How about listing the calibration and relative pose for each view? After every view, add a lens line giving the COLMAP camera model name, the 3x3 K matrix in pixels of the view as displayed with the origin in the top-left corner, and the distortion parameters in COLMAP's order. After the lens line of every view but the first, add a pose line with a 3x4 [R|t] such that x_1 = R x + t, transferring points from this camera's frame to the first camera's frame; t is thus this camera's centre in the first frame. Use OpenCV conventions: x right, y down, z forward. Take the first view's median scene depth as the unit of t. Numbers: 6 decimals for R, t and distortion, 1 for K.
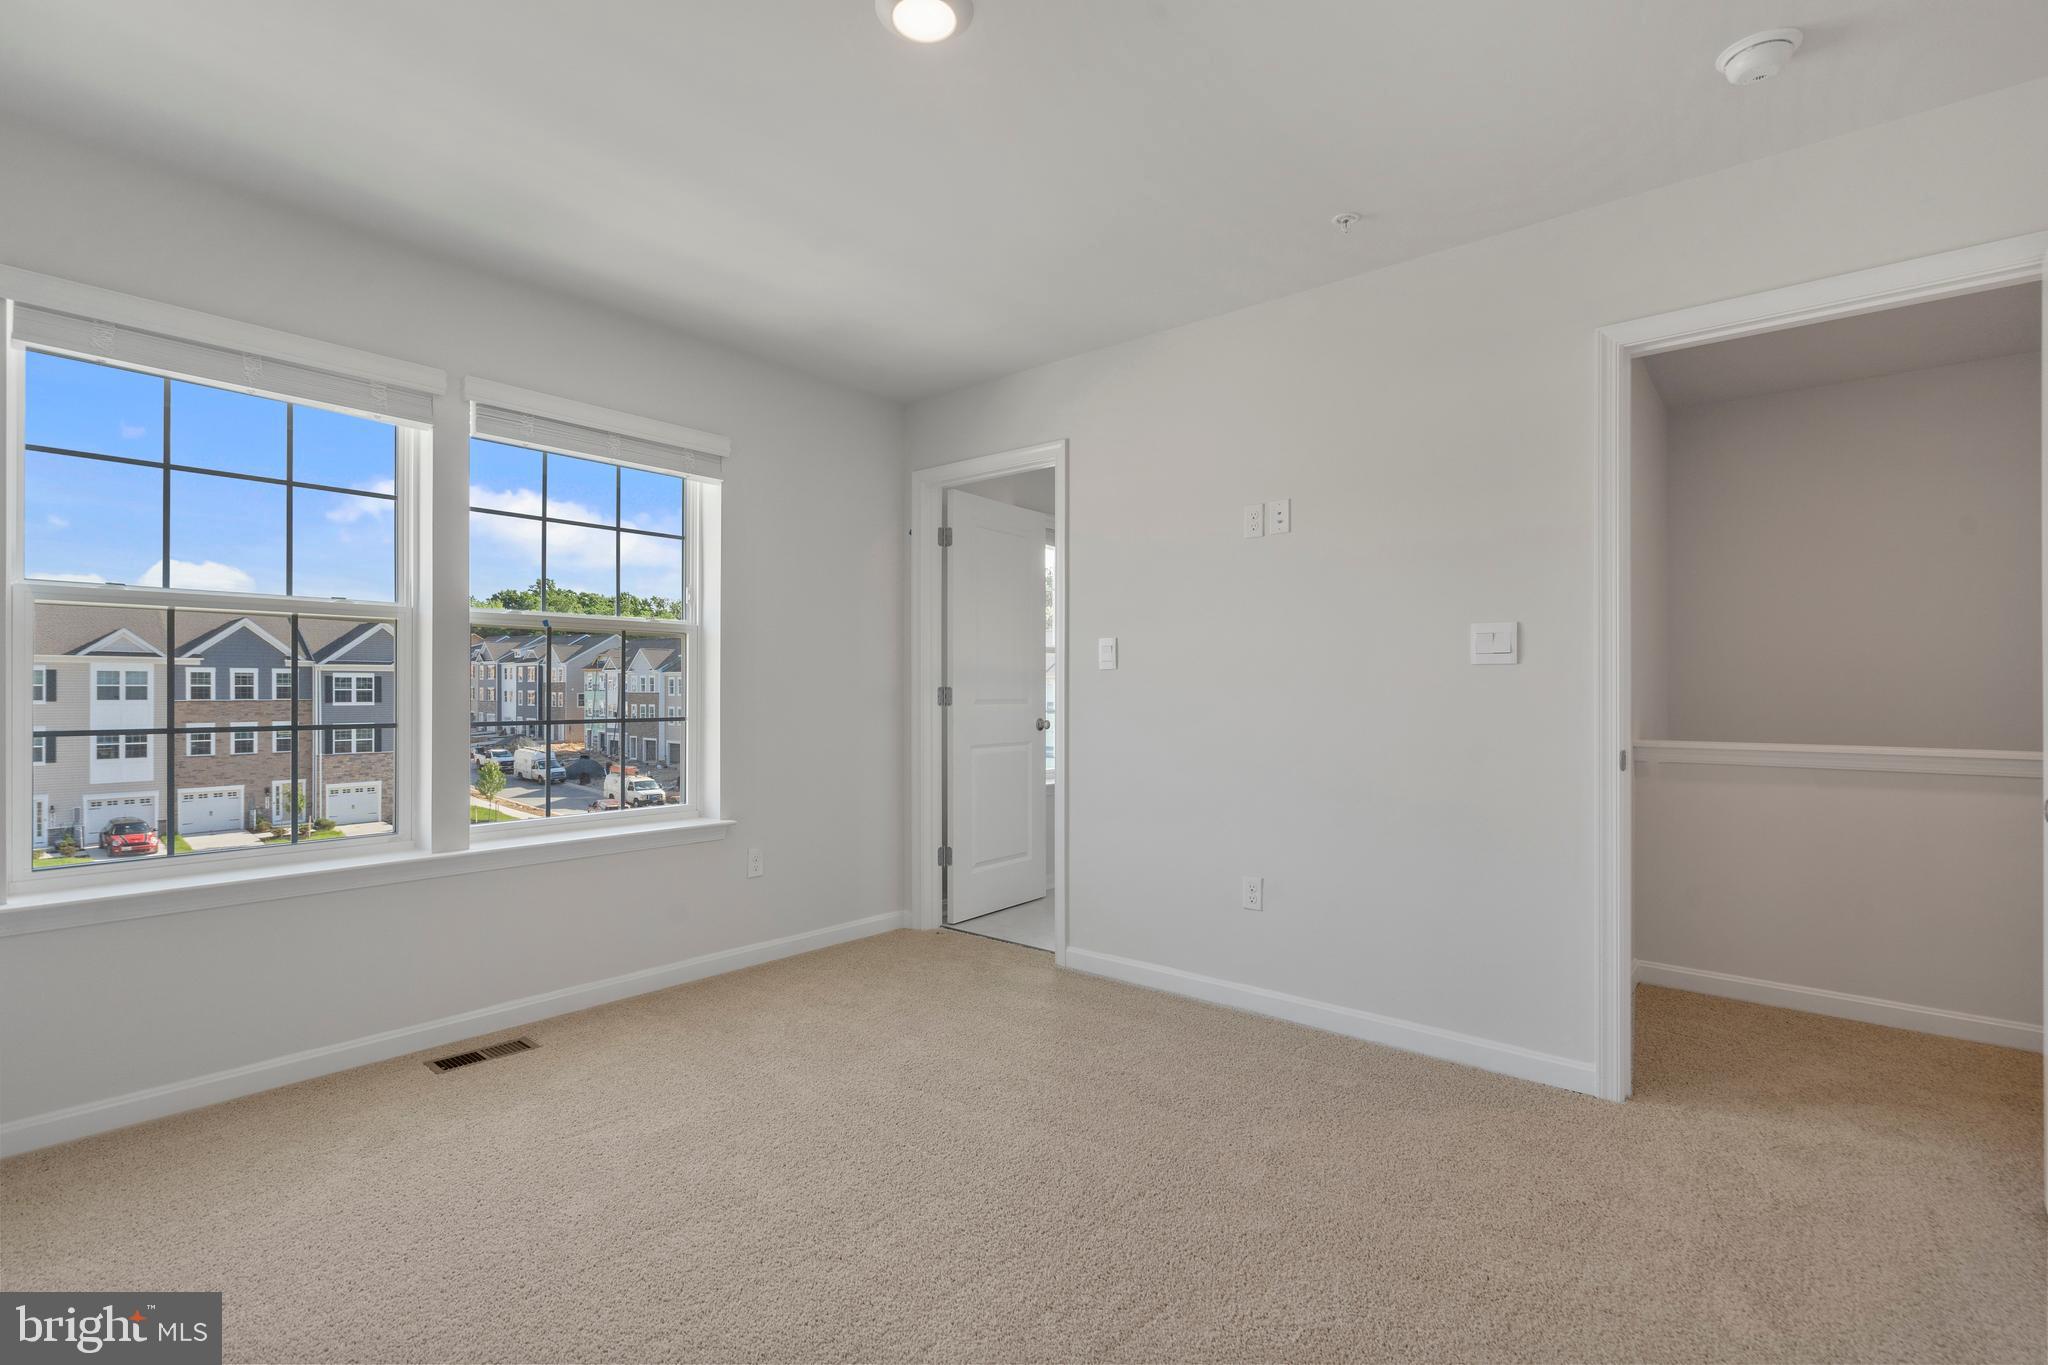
lens RADIAL K [[937.8, 0, 984.2], [0, 937.8, 691.7], [0, 0, 1]] dist [0.005606, -0.001811]
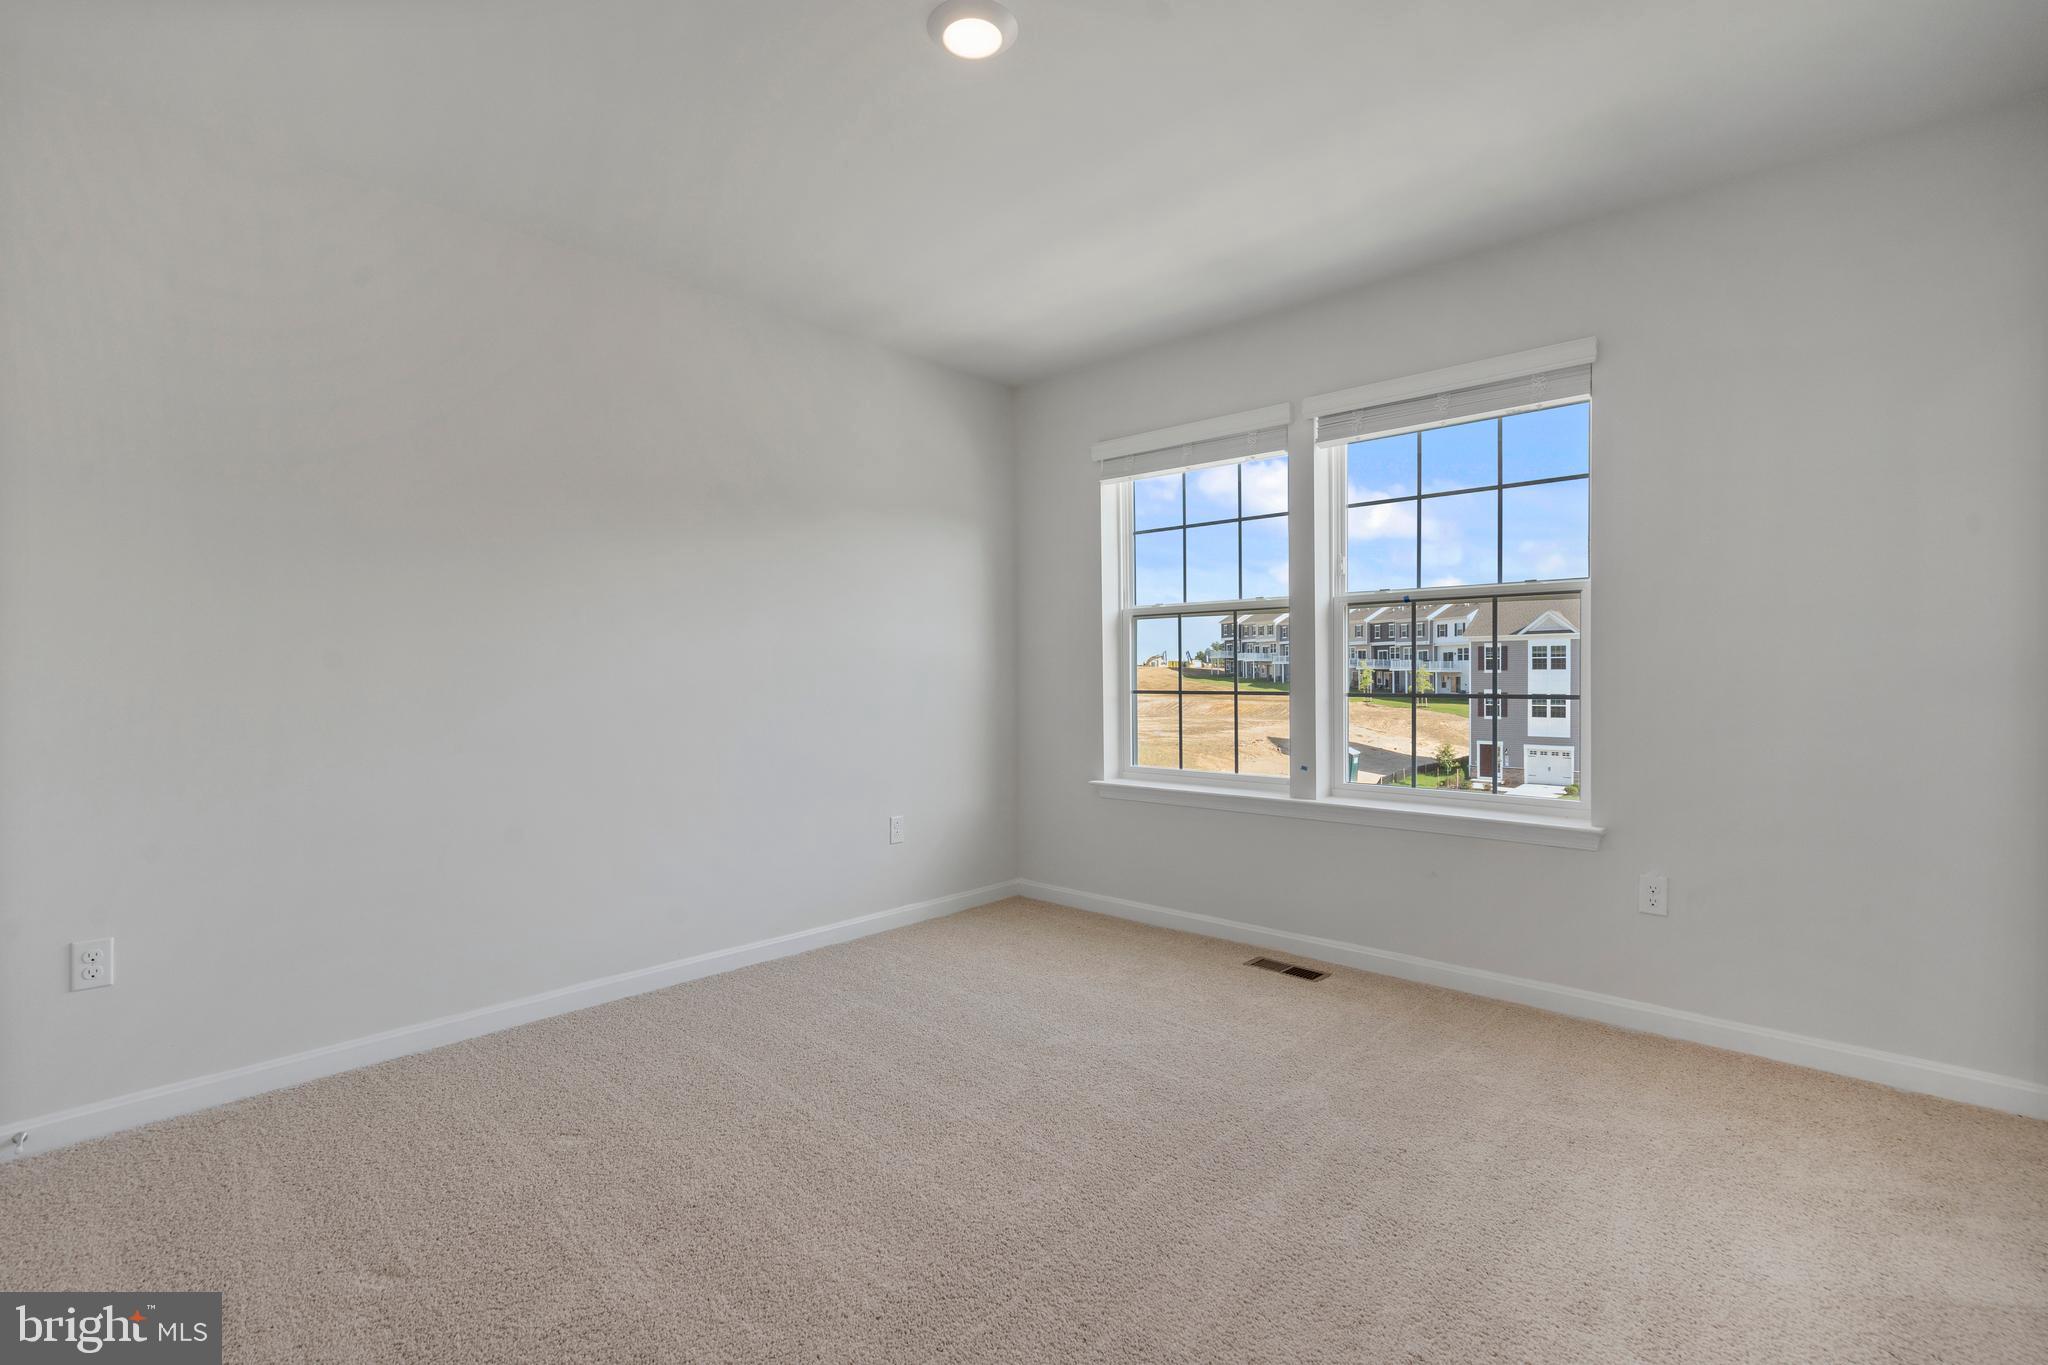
lens RADIAL K [[937.8, 0, 1023.1], [0, 937.8, 683.9], [0, 0, 1]] dist [0.005606, -0.001811]
pose [[-0.046872, 0.013178, -0.998814, 0.683693], [0.017954, 0.999763, 0.012347, -0.000944], [0.998740, -0.017354, -0.047098, 0.726383]]
